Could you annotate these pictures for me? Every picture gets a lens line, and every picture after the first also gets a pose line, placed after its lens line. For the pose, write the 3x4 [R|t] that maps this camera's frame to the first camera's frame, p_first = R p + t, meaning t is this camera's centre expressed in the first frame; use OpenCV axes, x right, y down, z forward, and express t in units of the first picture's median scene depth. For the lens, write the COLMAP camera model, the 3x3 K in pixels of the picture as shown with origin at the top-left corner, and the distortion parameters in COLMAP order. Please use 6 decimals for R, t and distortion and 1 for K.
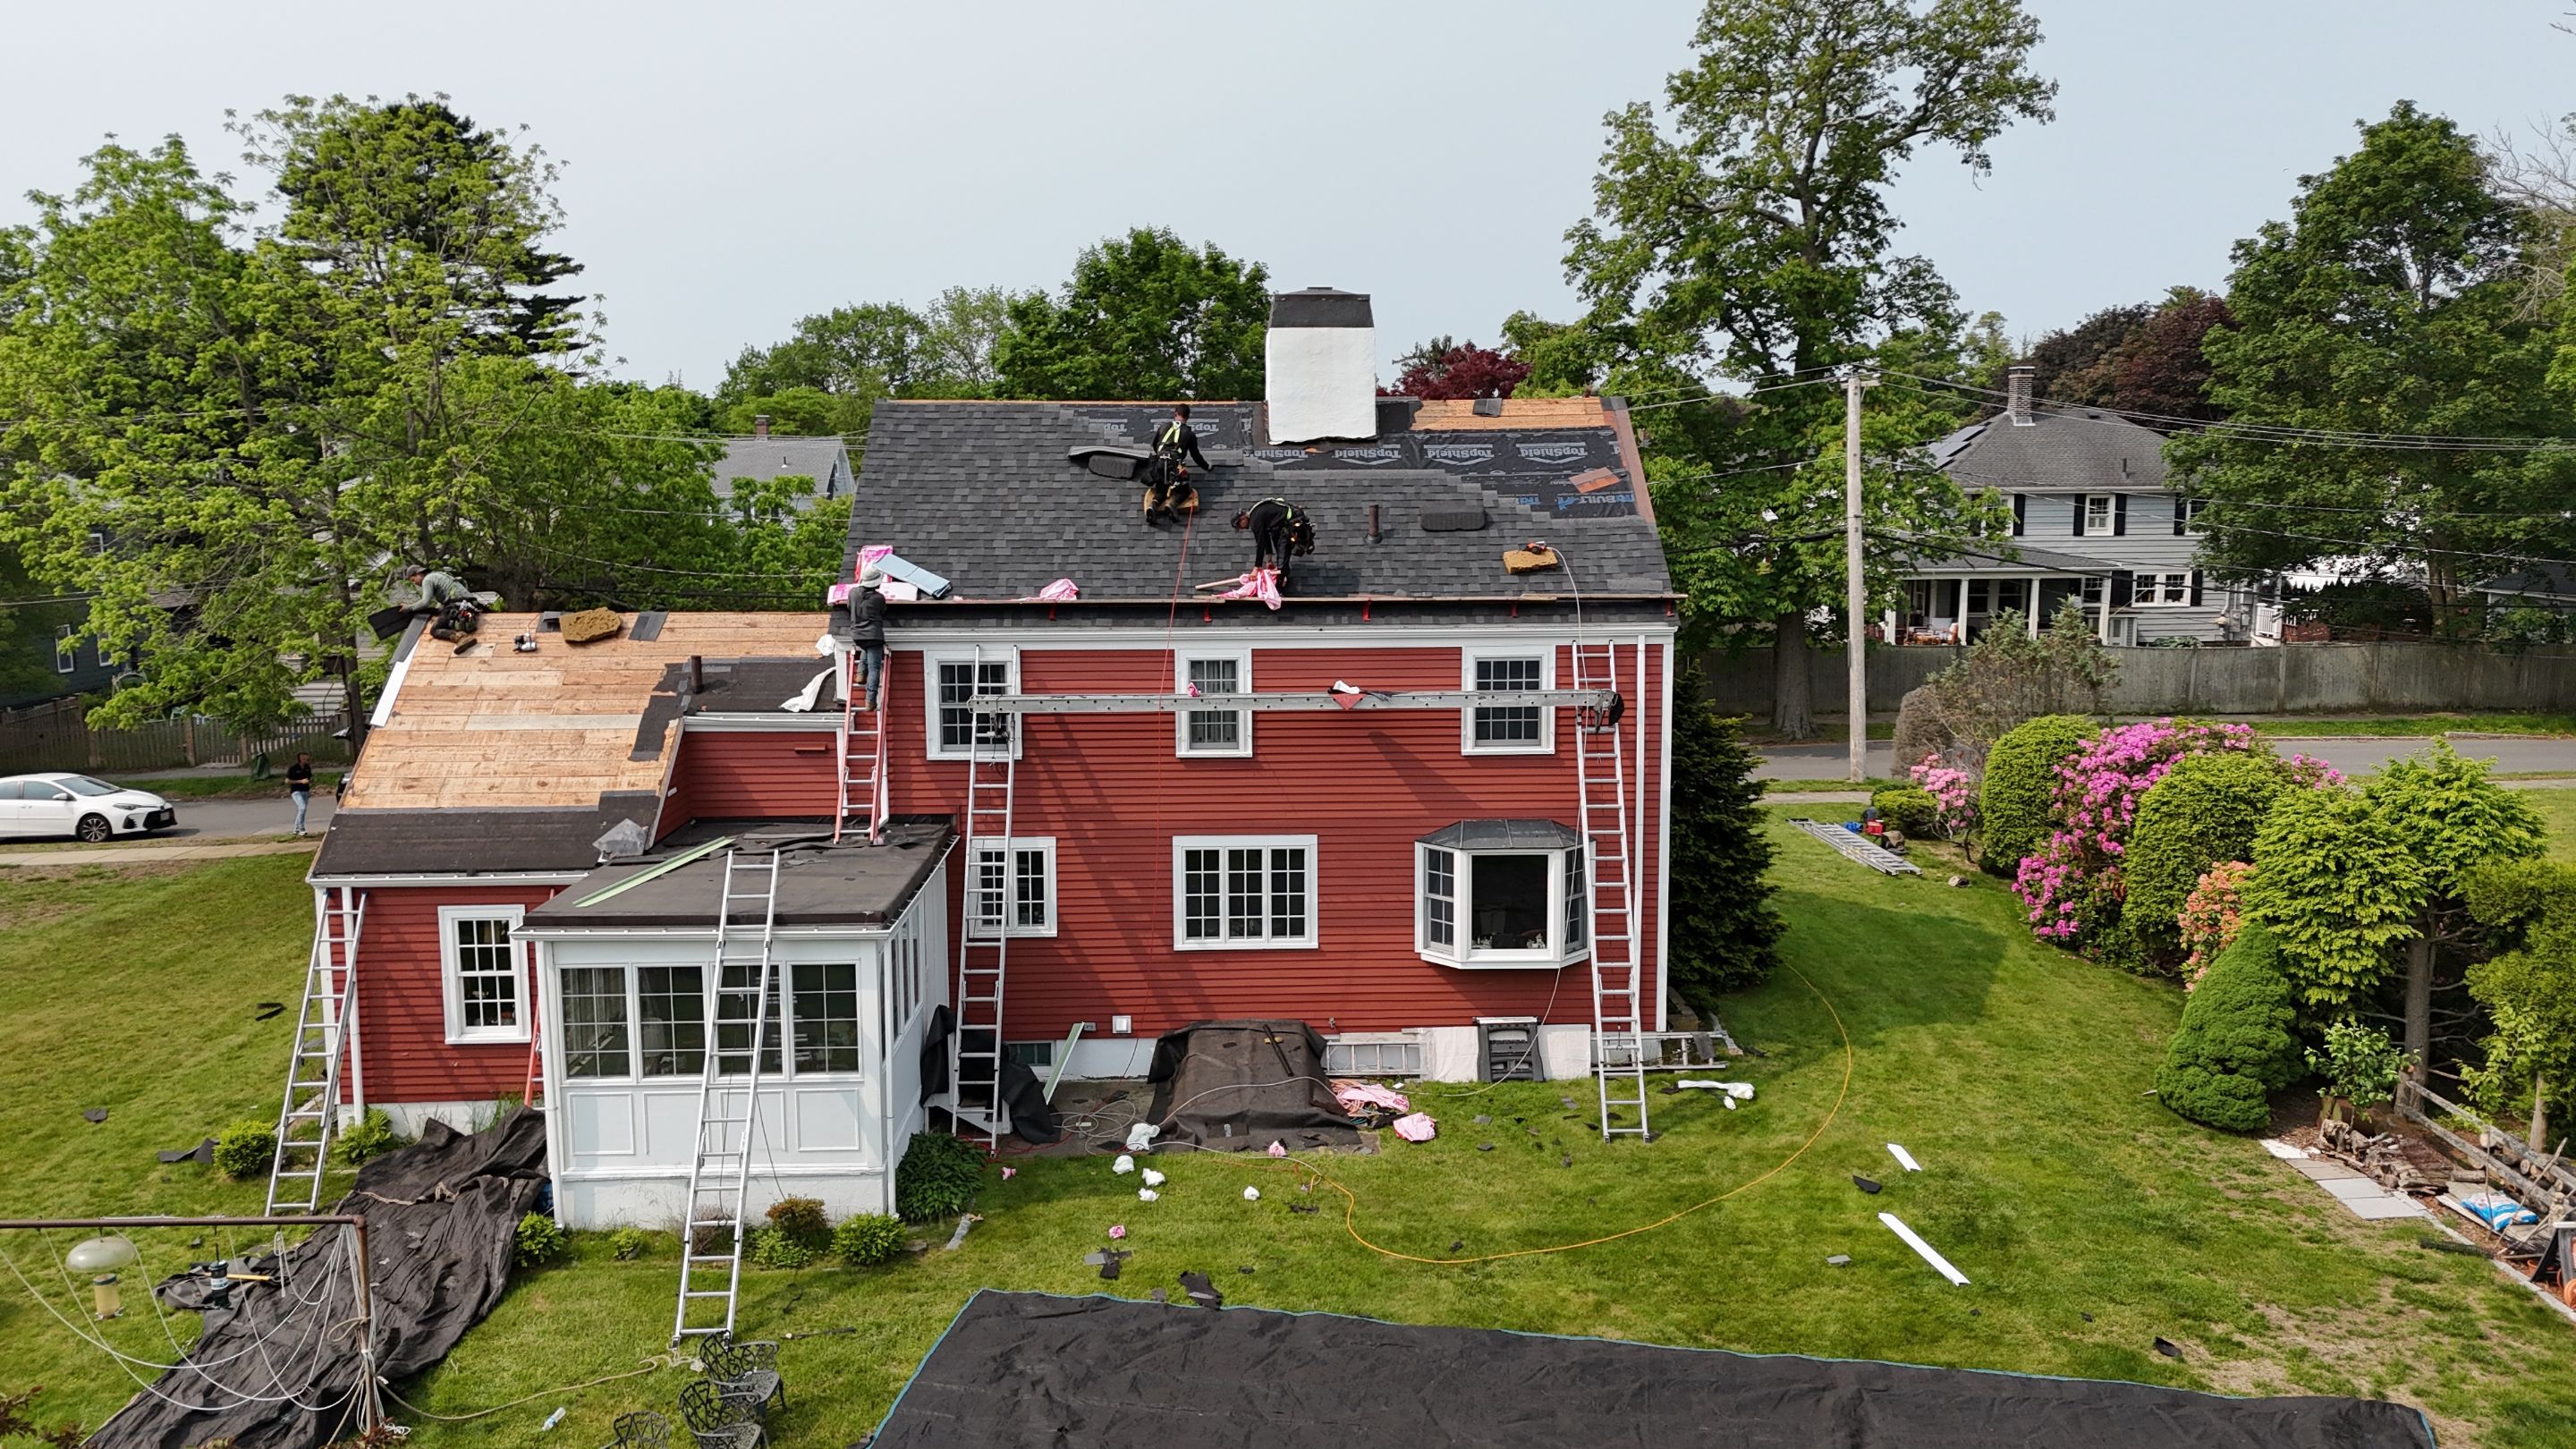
lens RADIAL K [[1894.6, 0, 1284.7], [0, 1894.6, 711.0], [0, 0, 1]] dist [0.063445, -0.041666]
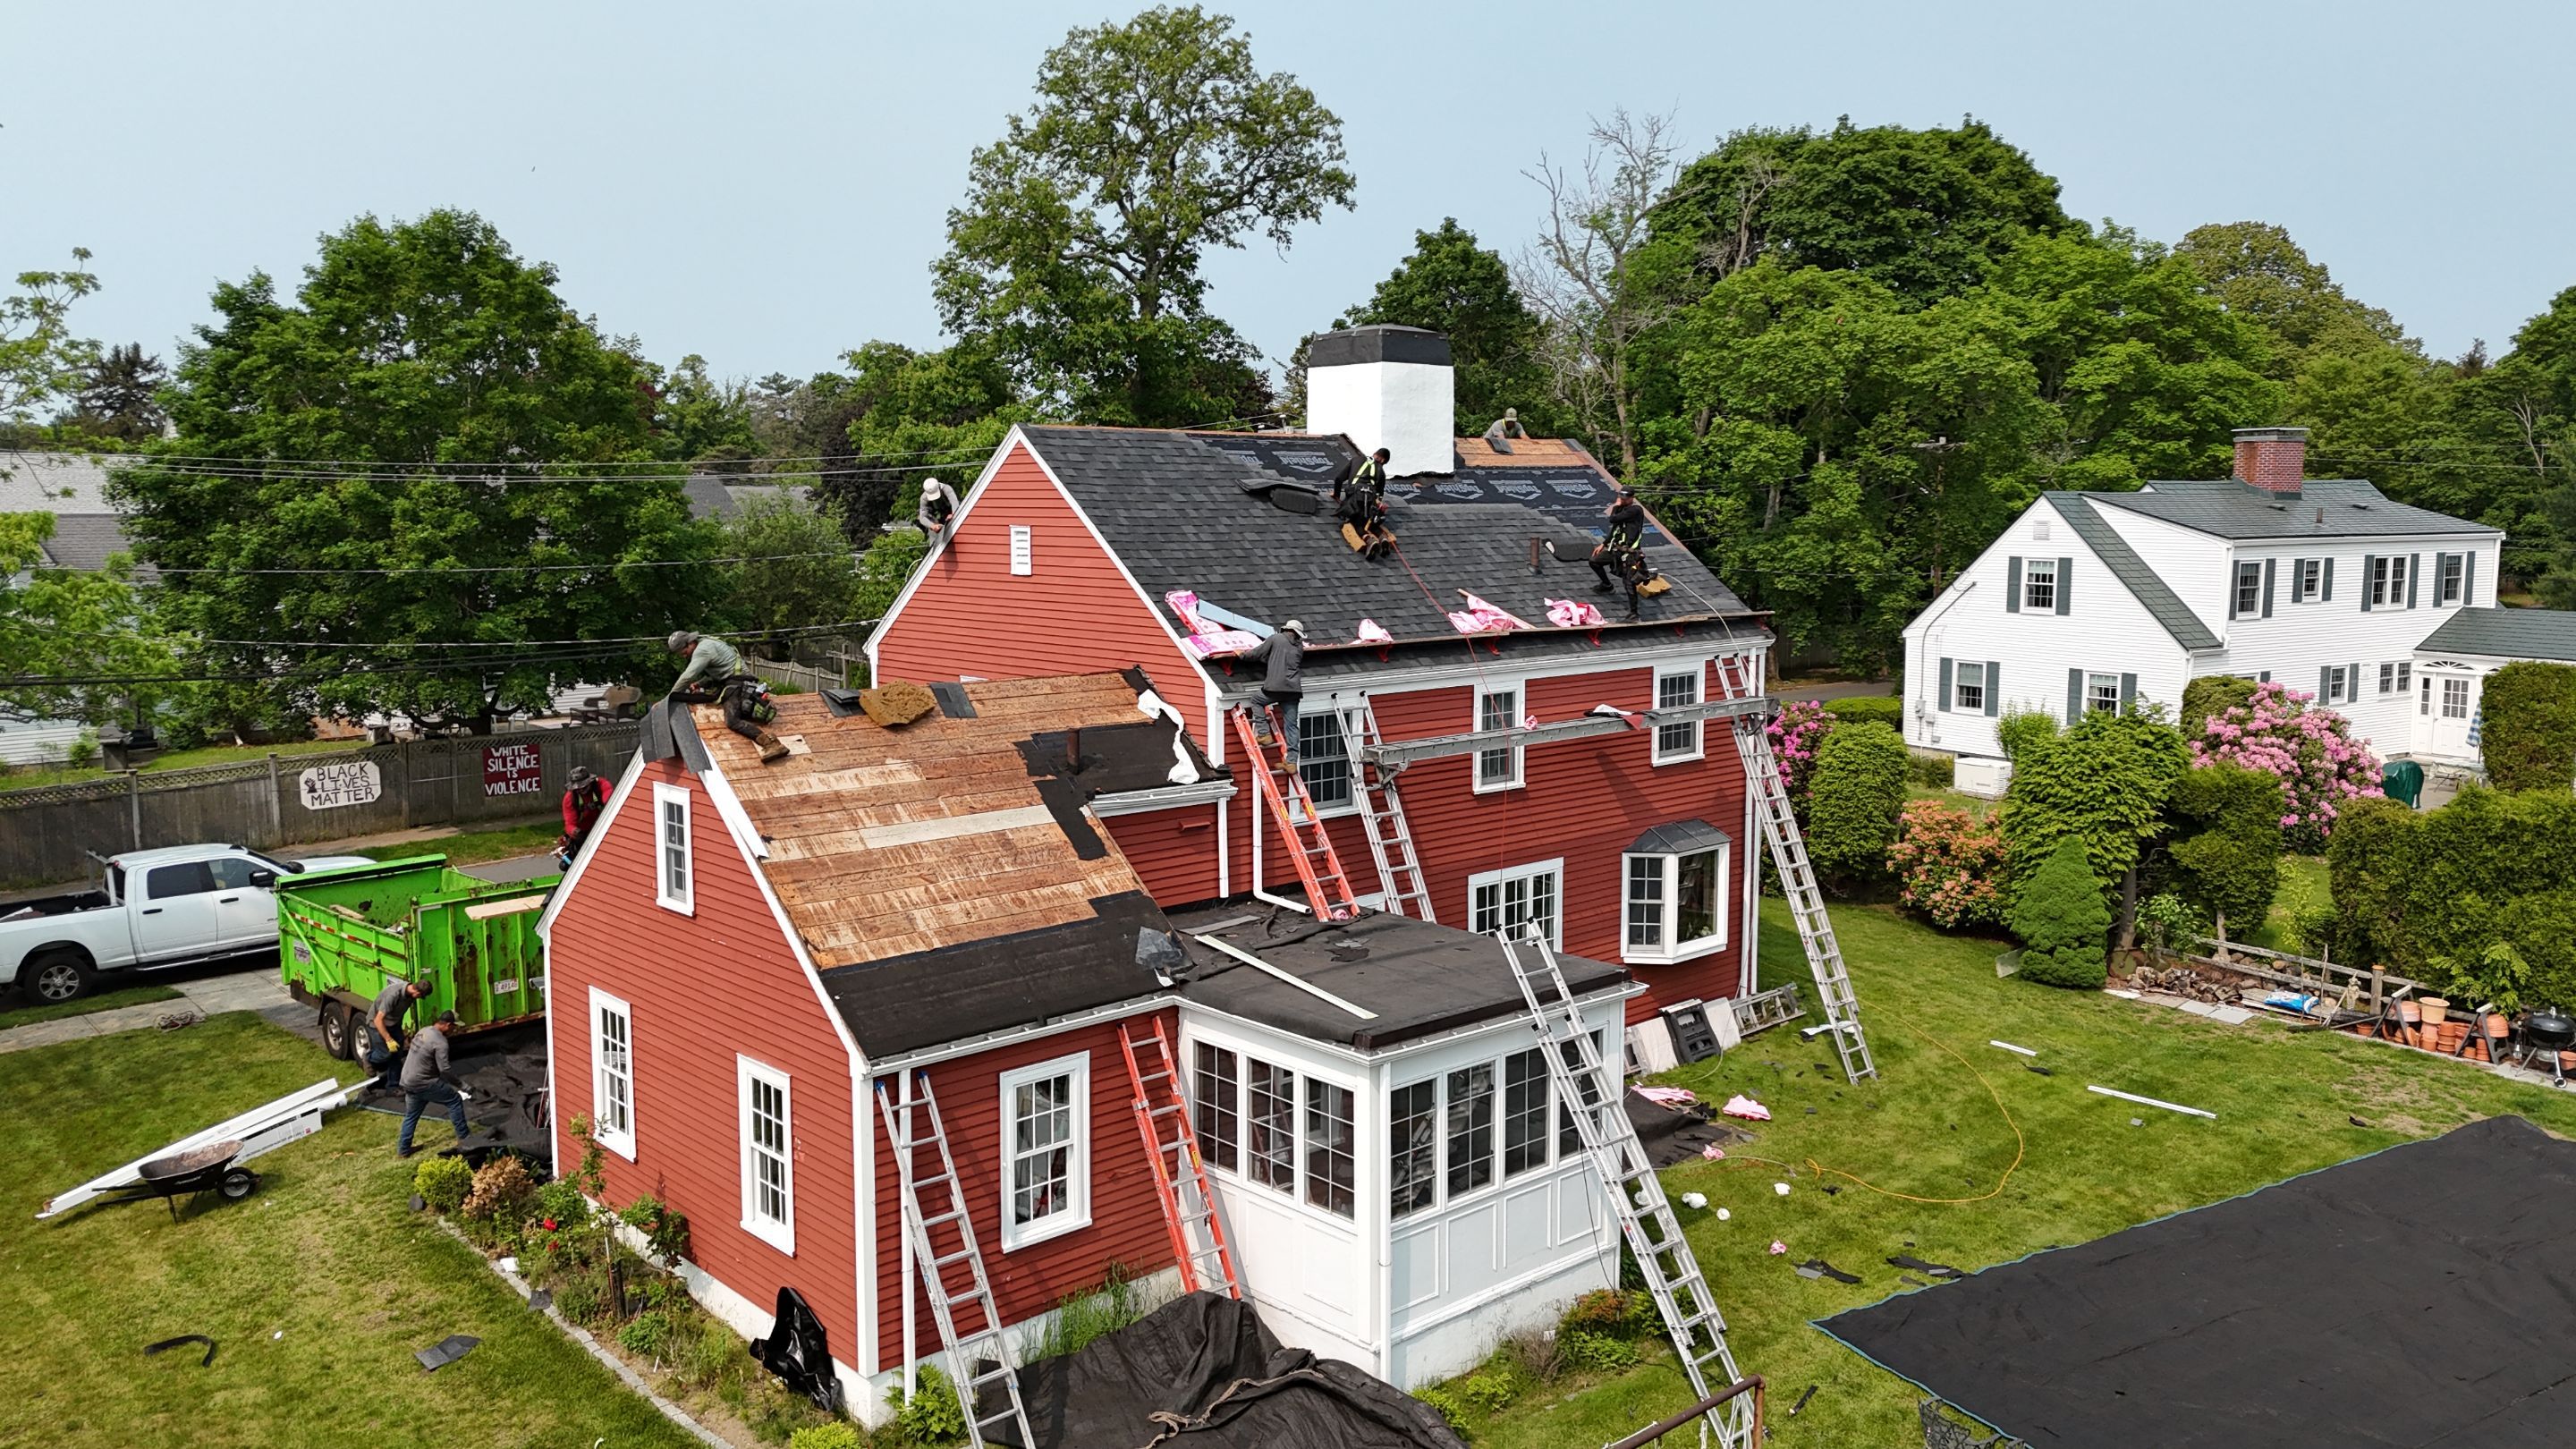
lens RADIAL K [[1894.6, 0, 1284.7], [0, 1894.6, 711.0], [0, 0, 1]] dist [0.063445, -0.041666]
pose [[0.755547, -0.070497, 0.651290, -0.763406], [0.083570, 0.996442, 0.010909, -0.037557], [-0.649742, 0.046186, 0.758751, 0.311578]]
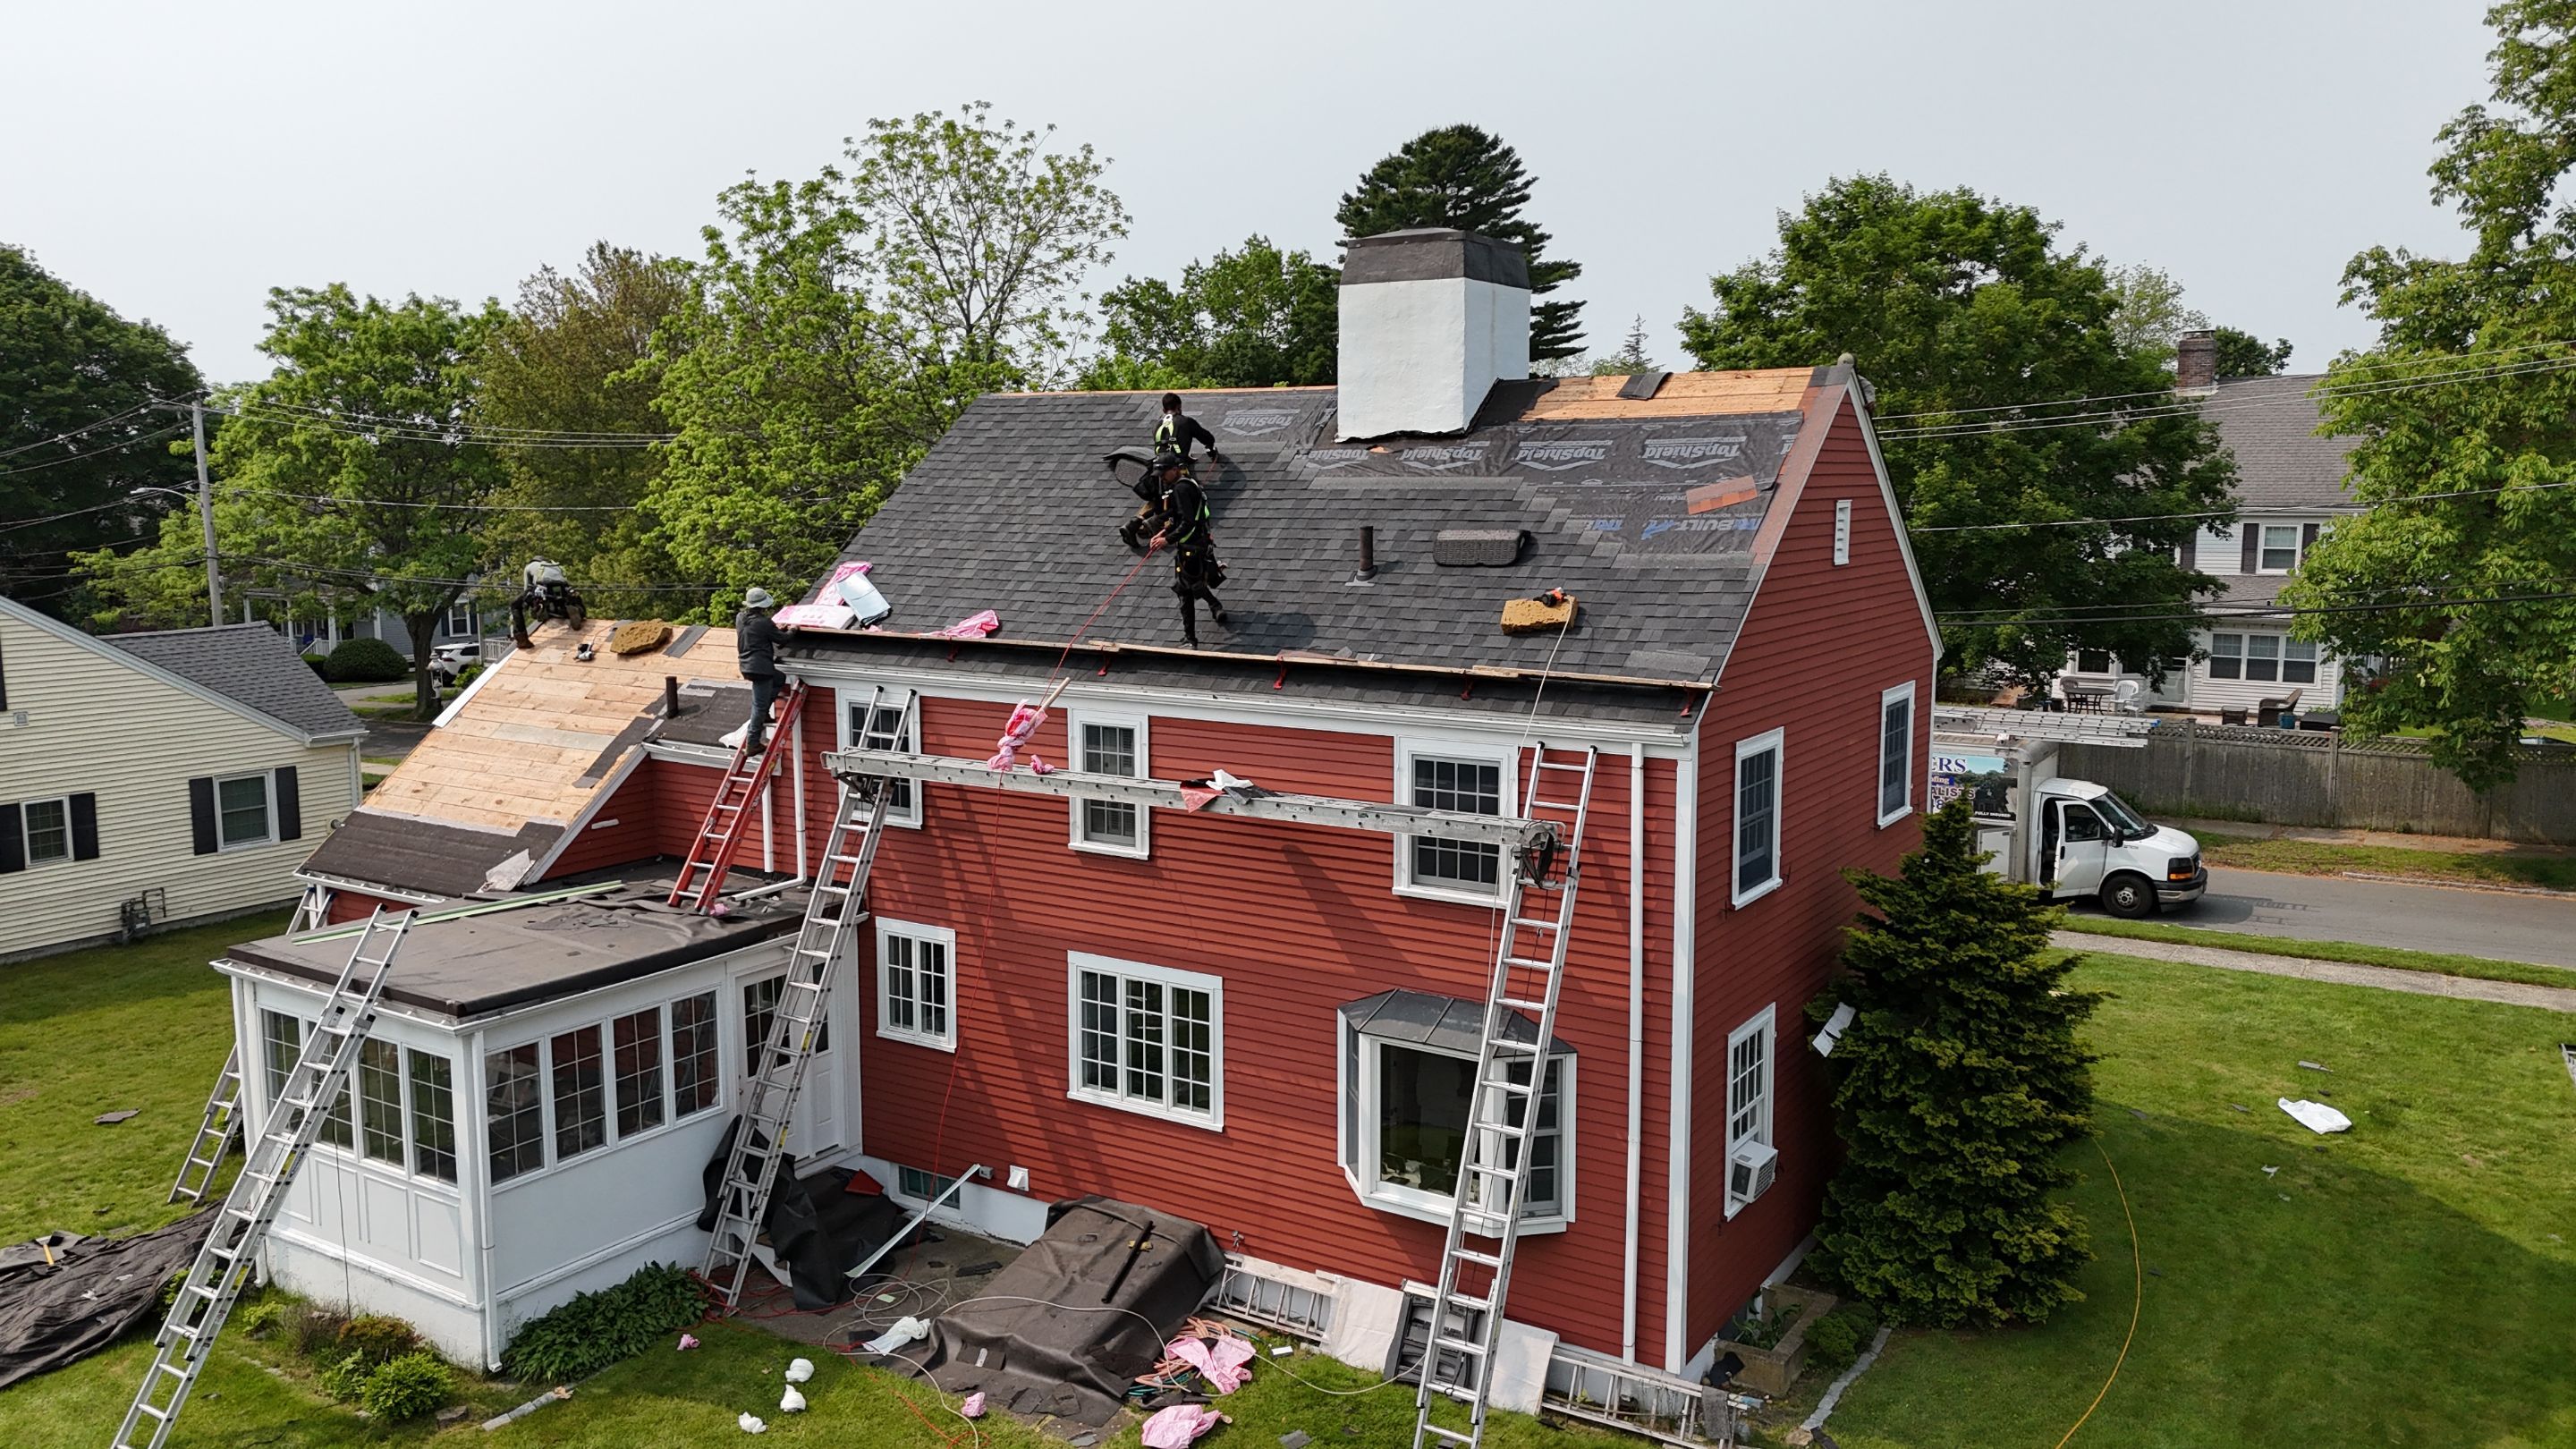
lens RADIAL K [[1894.6, 0, 1284.7], [0, 1894.6, 711.0], [0, 0, 1]] dist [0.063445, -0.041666]
pose [[0.823854, 0.076014, -0.561682, 0.438421], [-0.076346, 0.996818, 0.022920, -0.055163], [0.561637, 0.024000, 0.827035, 0.407912]]
